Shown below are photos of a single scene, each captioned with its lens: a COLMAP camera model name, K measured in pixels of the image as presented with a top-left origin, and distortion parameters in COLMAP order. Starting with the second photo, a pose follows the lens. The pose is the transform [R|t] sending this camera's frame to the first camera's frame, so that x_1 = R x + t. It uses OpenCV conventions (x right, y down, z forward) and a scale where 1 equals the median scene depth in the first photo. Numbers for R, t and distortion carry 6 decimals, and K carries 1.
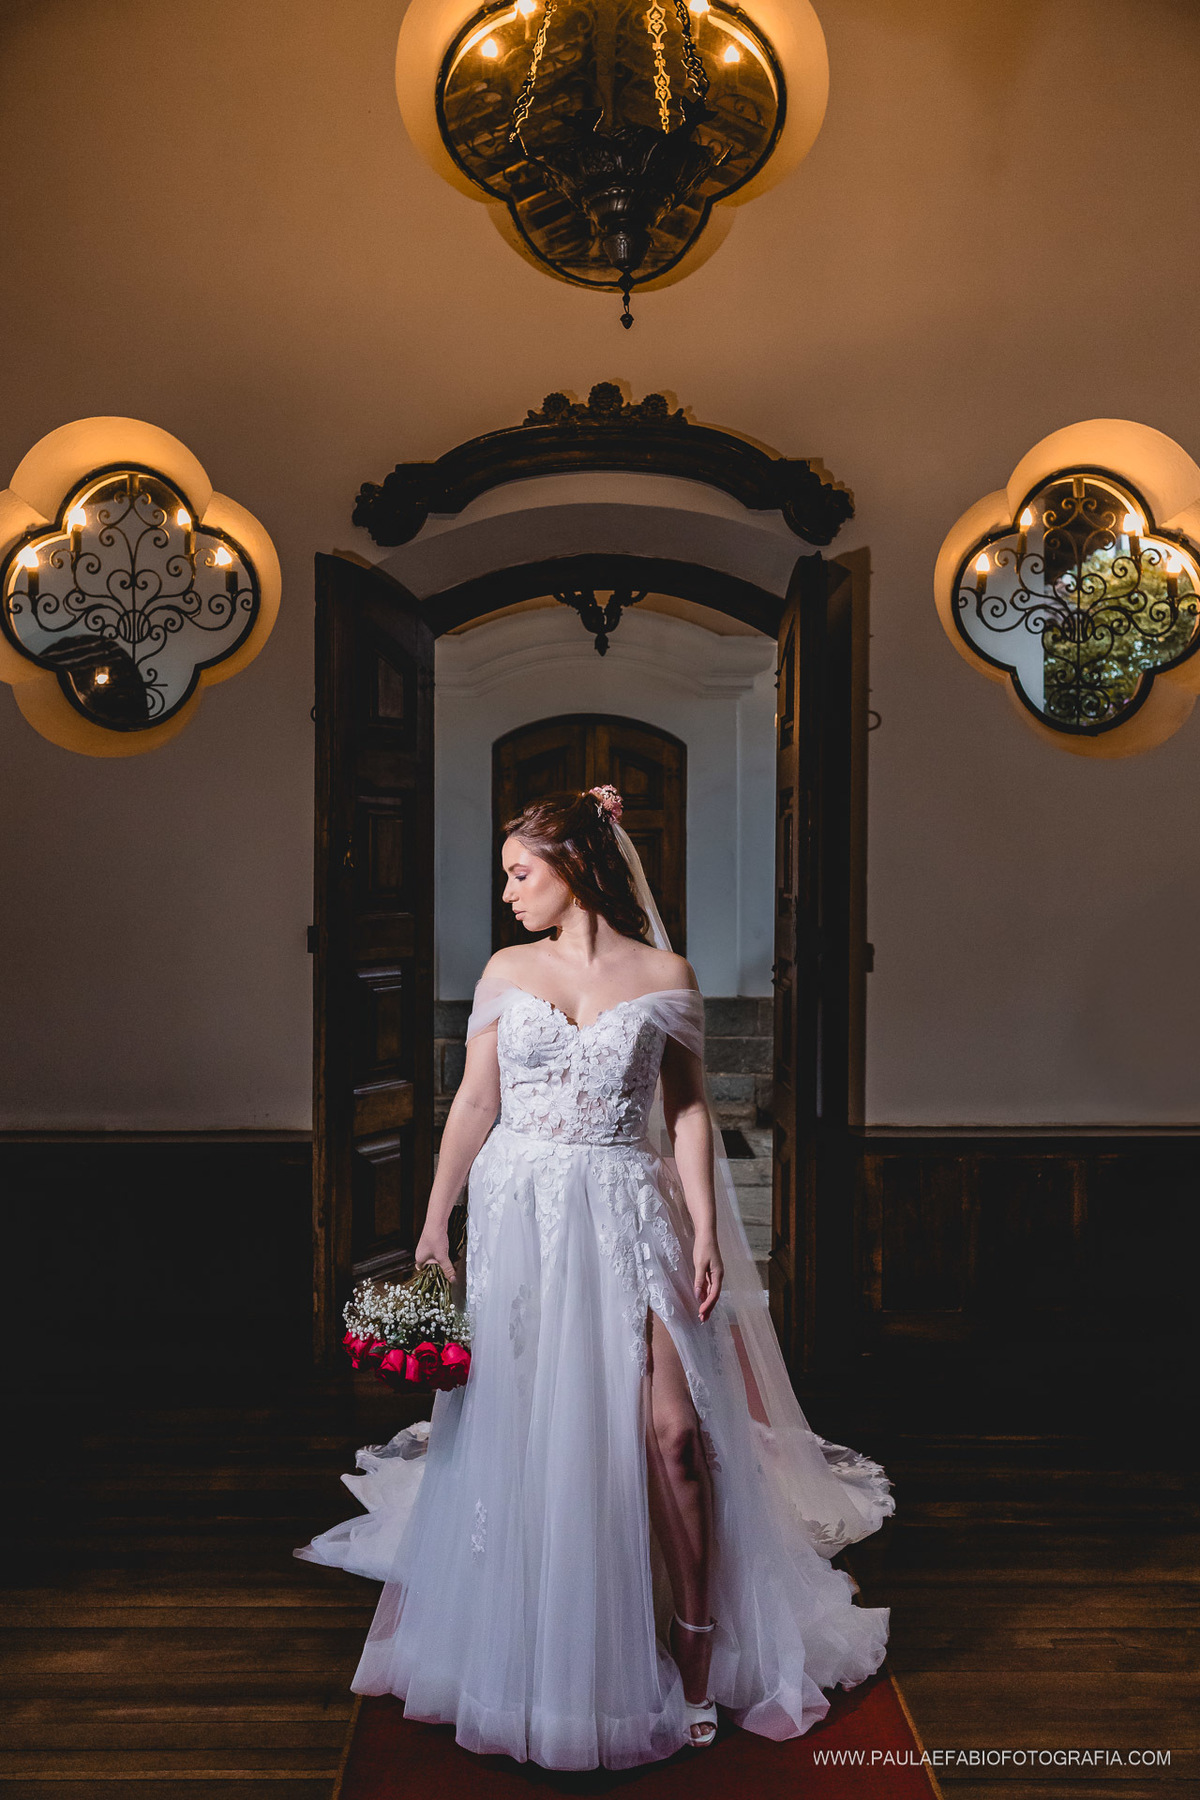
lens RADIAL K [[1803.4, 0, 599.1], [0, 1803.4, 896.1], [0, 0, 1]] dist [0.006871, 0.000000]
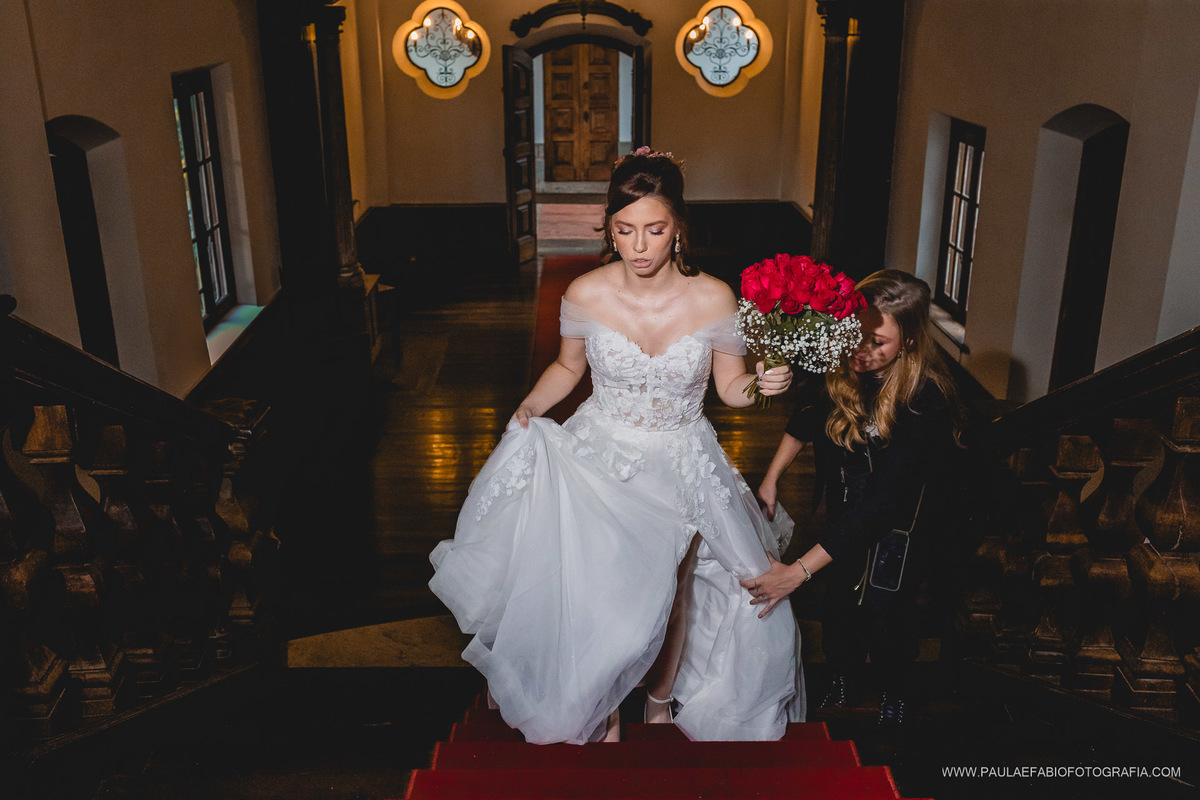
lens RADIAL K [[1202.2, 0, 597.3], [0, 1202.2, 409.8], [0, 0, 1]] dist [0.006871, 0.000000]
pose [[0.999974, -0.007169, -0.001140, 0.030680], [0.007154, 0.946783, 0.321793, -0.258746], [-0.001228, -0.321793, 0.946809, -1.454218]]
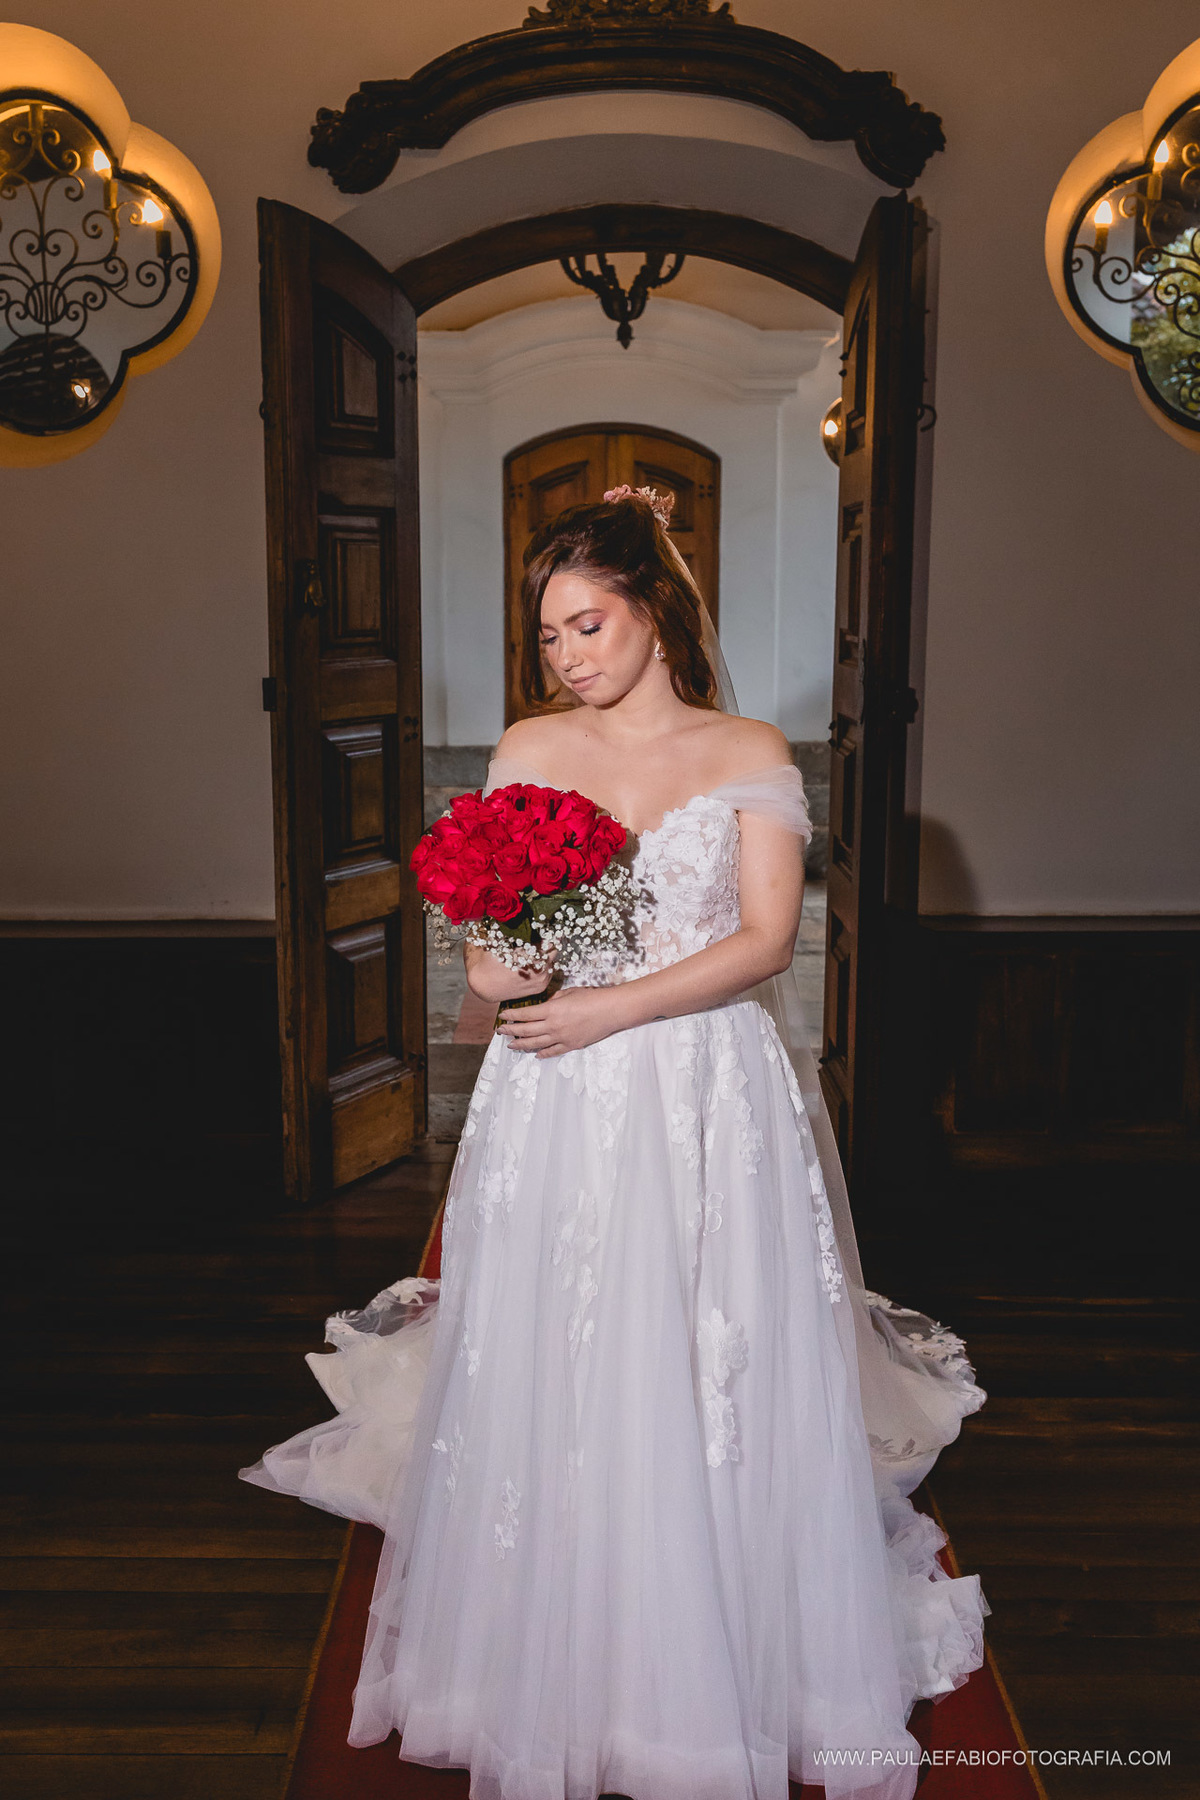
lens RADIAL K [[1803.4, 0, 584.1], [0, 1803.4, 888.7], [0, 0, 1]] dist [0.006871, 0.000000]
pose [[0.999759, 0.000581, -0.021947, 0.001599], [0.002632, 0.989267, 0.146098, -0.007577], [0.021796, -0.146120, 0.989027, 0.173873]]
